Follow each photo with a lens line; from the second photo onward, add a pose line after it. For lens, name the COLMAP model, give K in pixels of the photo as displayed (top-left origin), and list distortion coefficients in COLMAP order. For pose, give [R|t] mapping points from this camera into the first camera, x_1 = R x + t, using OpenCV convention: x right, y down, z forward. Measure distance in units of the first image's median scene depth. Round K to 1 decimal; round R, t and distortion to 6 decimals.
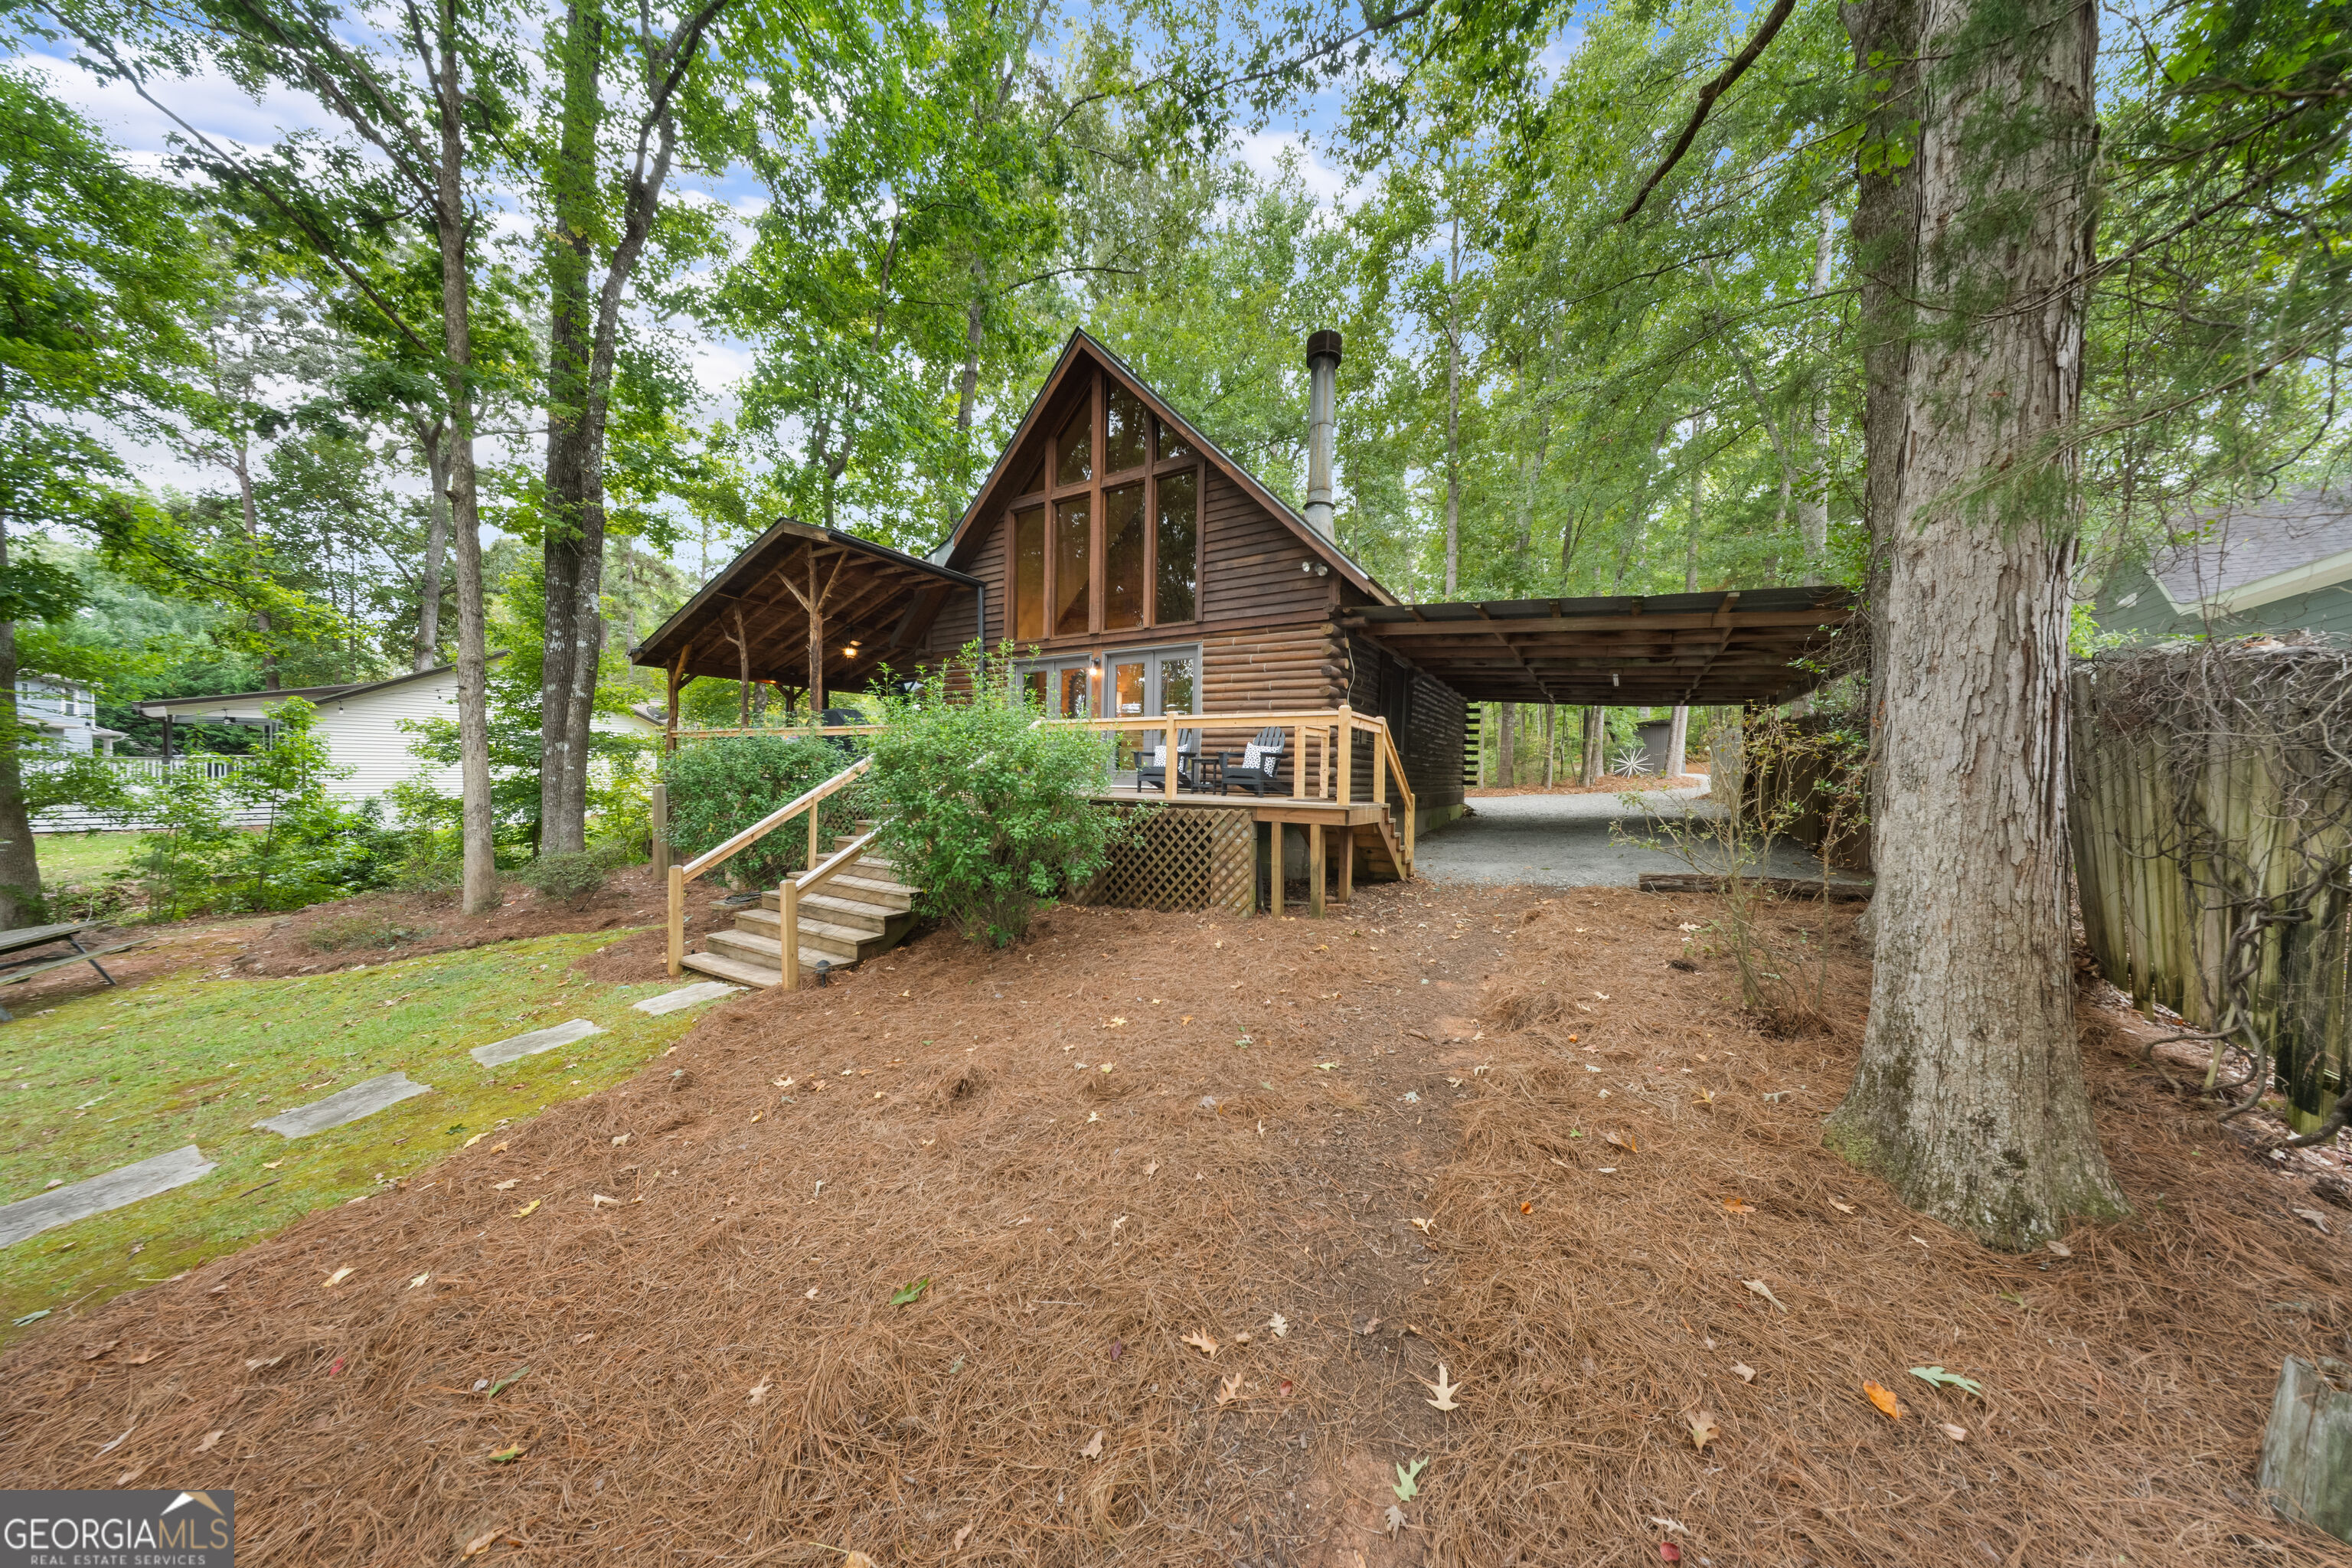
lens RADIAL K [[693.3, 0, 1178.2], [0, 693.3, 784.1], [0, 0, 1]] dist [-0.000683, -0.000189]
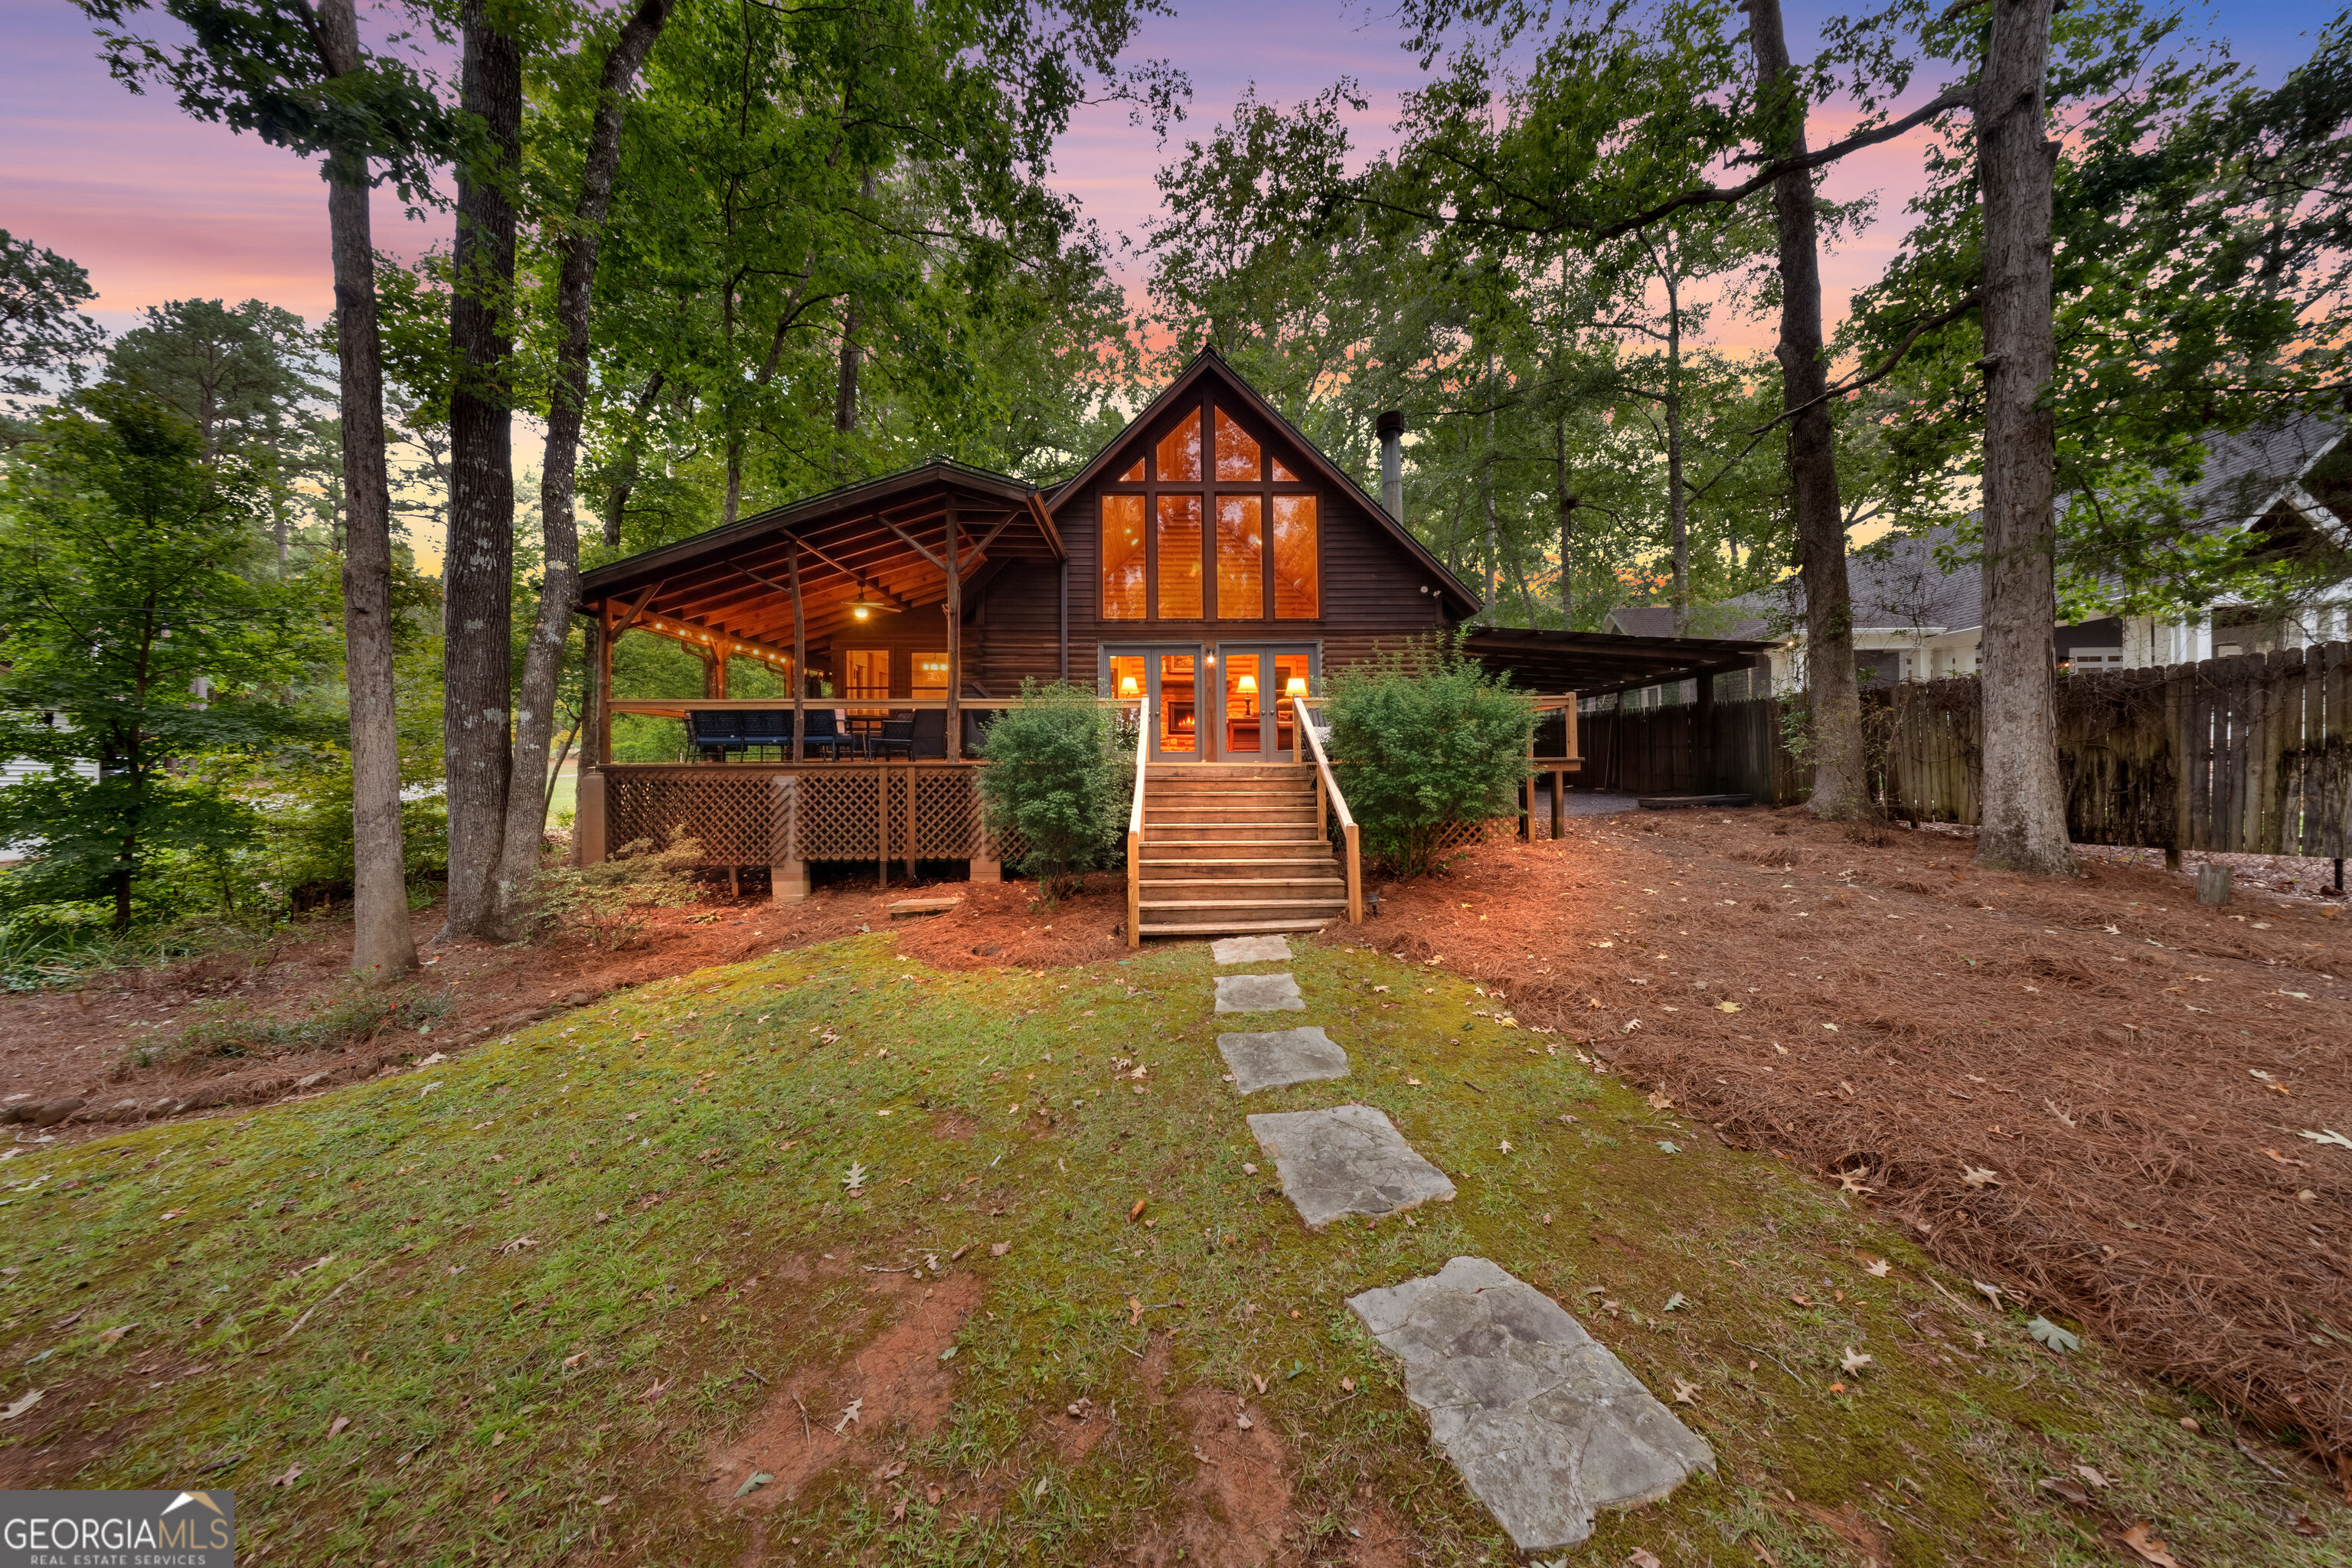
lens RADIAL K [[693.3, 0, 1159.0], [0, 693.3, 787.6], [0, 0, 1]] dist [-0.000683, -0.000189]
pose [[0.853464, -0.027228, 0.520440, -0.952707], [0.032620, 0.999467, -0.001203, 0.049890], [-0.520130, 0.018004, 0.853898, 0.145162]]
